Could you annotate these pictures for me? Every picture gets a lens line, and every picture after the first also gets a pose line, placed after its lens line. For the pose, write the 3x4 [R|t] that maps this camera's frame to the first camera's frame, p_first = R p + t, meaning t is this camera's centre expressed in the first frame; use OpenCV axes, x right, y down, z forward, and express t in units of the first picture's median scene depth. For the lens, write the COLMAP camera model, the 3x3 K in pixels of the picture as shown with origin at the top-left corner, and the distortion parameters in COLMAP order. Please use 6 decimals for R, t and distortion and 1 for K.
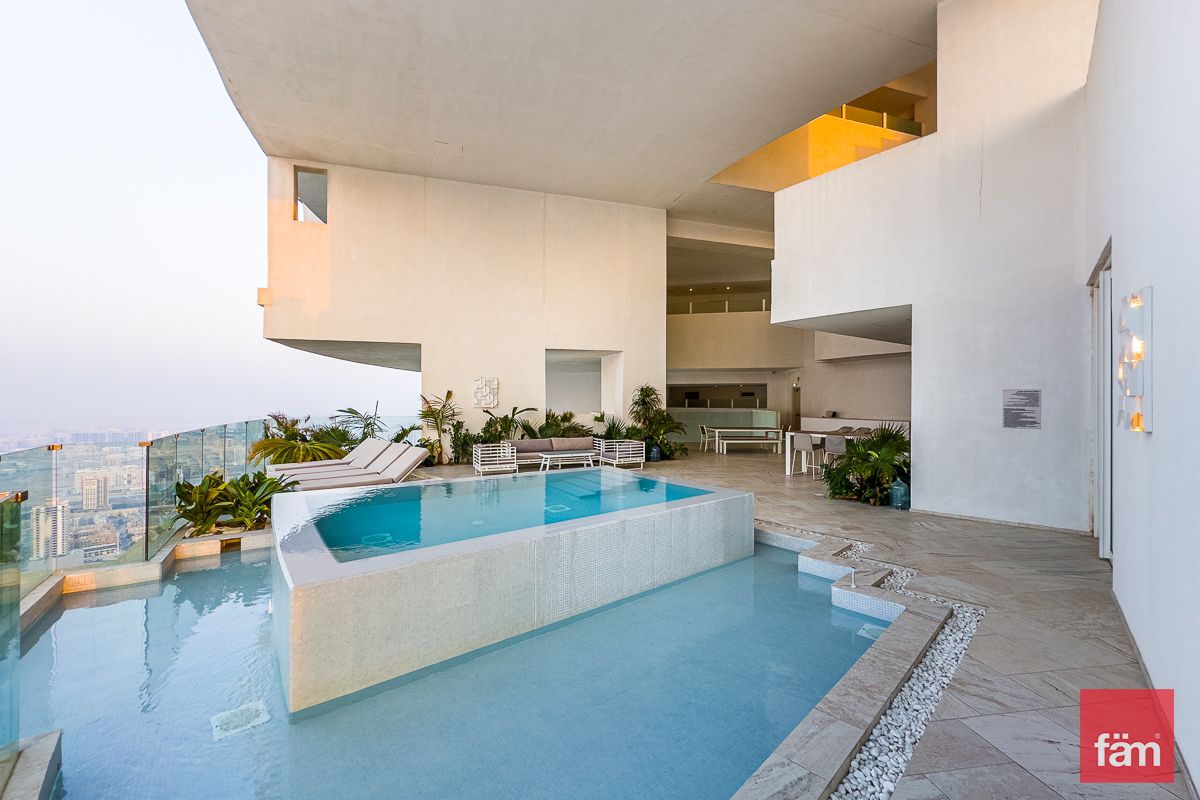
lens RADIAL K [[484.6, 0, 596.7], [0, 484.6, 407.2], [0, 0, 1]] dist [-0.002501, 0.000849]
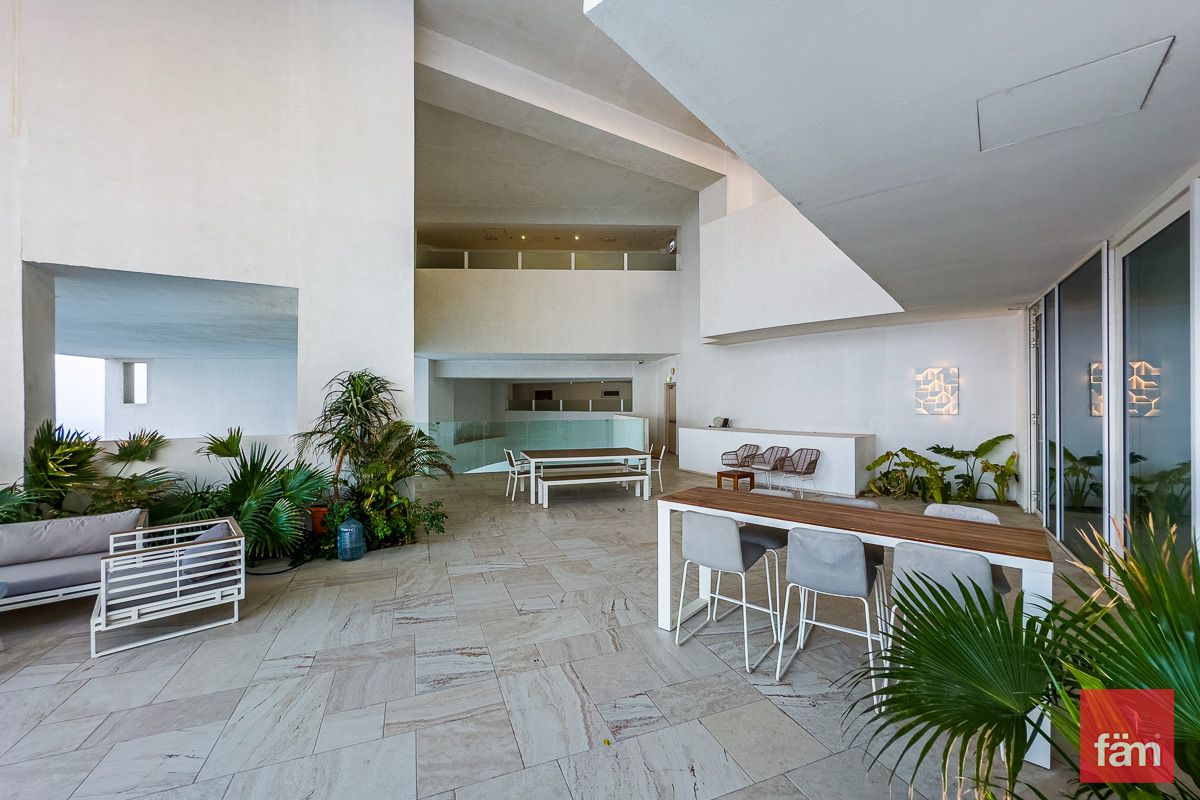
lens RADIAL K [[484.6, 0, 600.3], [0, 484.6, 404.6], [0, 0, 1]] dist [-0.002501, 0.000849]
pose [[0.967220, -0.005492, 0.253879, 0.163730], [0.006939, 0.999964, -0.004808, -0.008154], [-0.253844, 0.006412, 0.967224, 0.419577]]
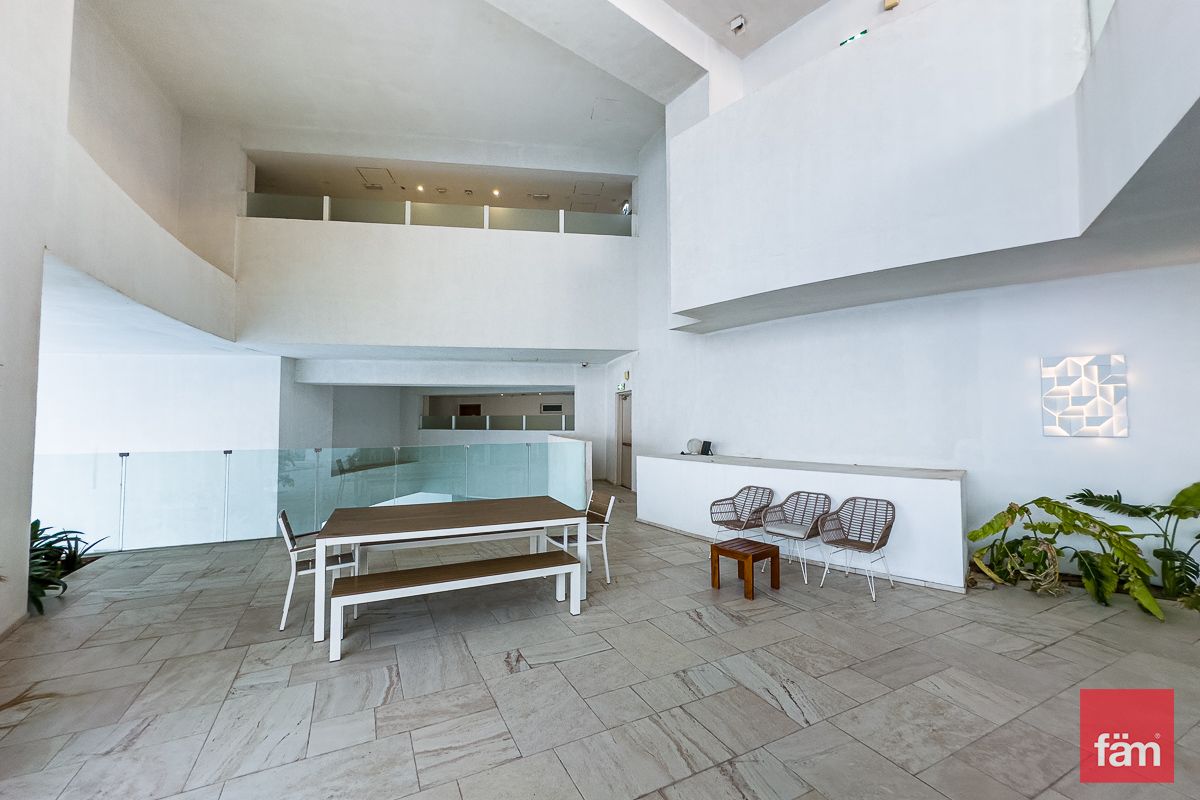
lens RADIAL K [[484.6, 0, 599.9], [0, 484.6, 402.4], [0, 0, 1]] dist [-0.002501, 0.000849]
pose [[0.938743, 0.009827, 0.344477, 0.257651], [0.006452, 0.998917, -0.046081, -0.006973], [-0.344557, 0.045481, 0.937663, 0.642545]]
